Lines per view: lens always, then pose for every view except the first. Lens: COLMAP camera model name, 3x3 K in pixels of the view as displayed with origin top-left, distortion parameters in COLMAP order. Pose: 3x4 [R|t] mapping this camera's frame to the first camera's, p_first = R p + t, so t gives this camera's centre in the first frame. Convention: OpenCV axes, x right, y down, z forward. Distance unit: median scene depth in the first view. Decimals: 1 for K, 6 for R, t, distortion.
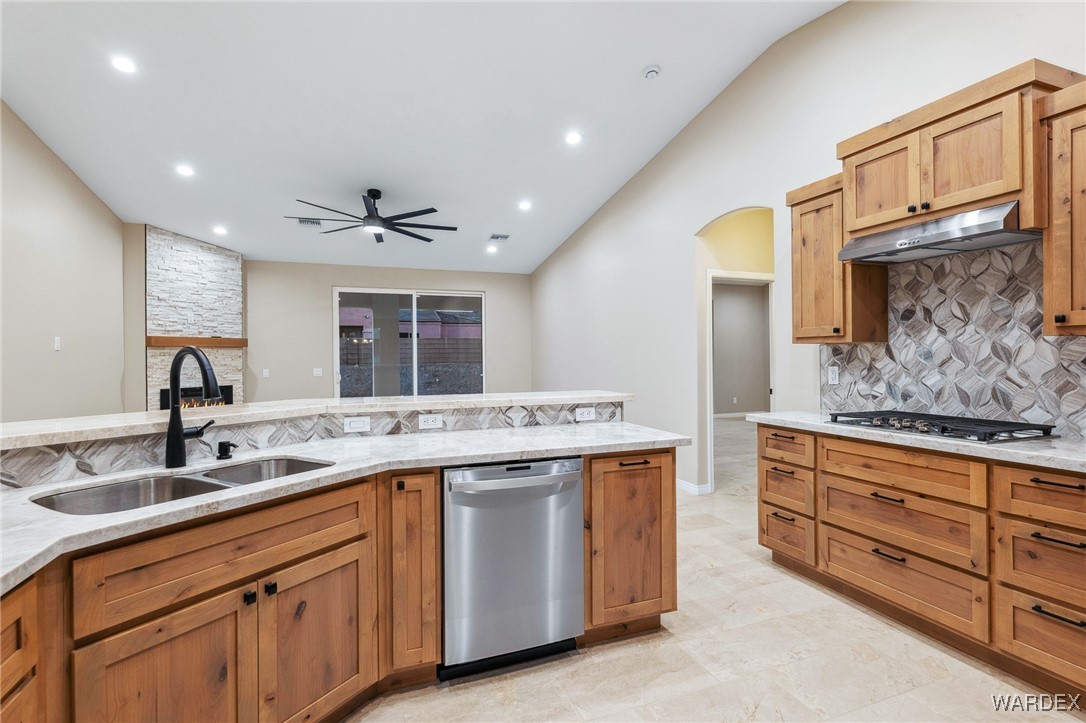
lens RADIAL K [[509.0, 0, 541.3], [0, 509.0, 365.2], [0, 0, 1]] dist [-0.003931, -0.000547]
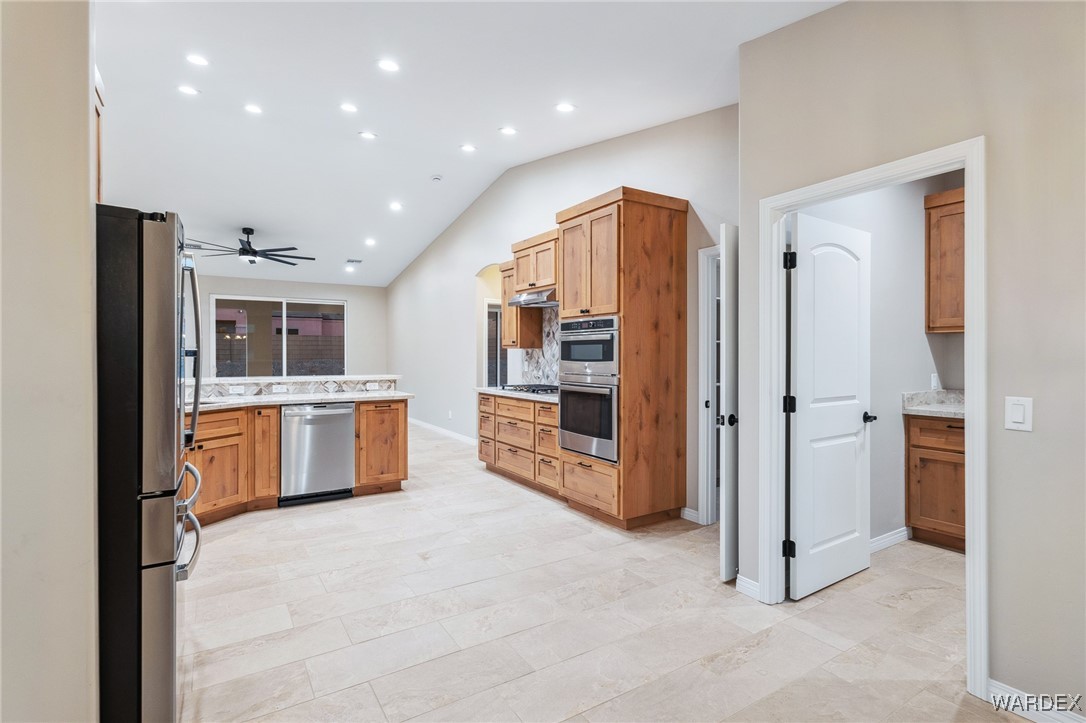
lens RADIAL K [[526.8, 0, 543.0], [0, 526.8, 361.5], [0, 0, 1]] dist [0.000101, 0.000139]
pose [[0.981419, 0.006927, 0.191752, 0.345994], [-0.006242, 0.999972, -0.004173, 0.012416], [-0.191775, 0.002898, 0.981435, -1.041259]]
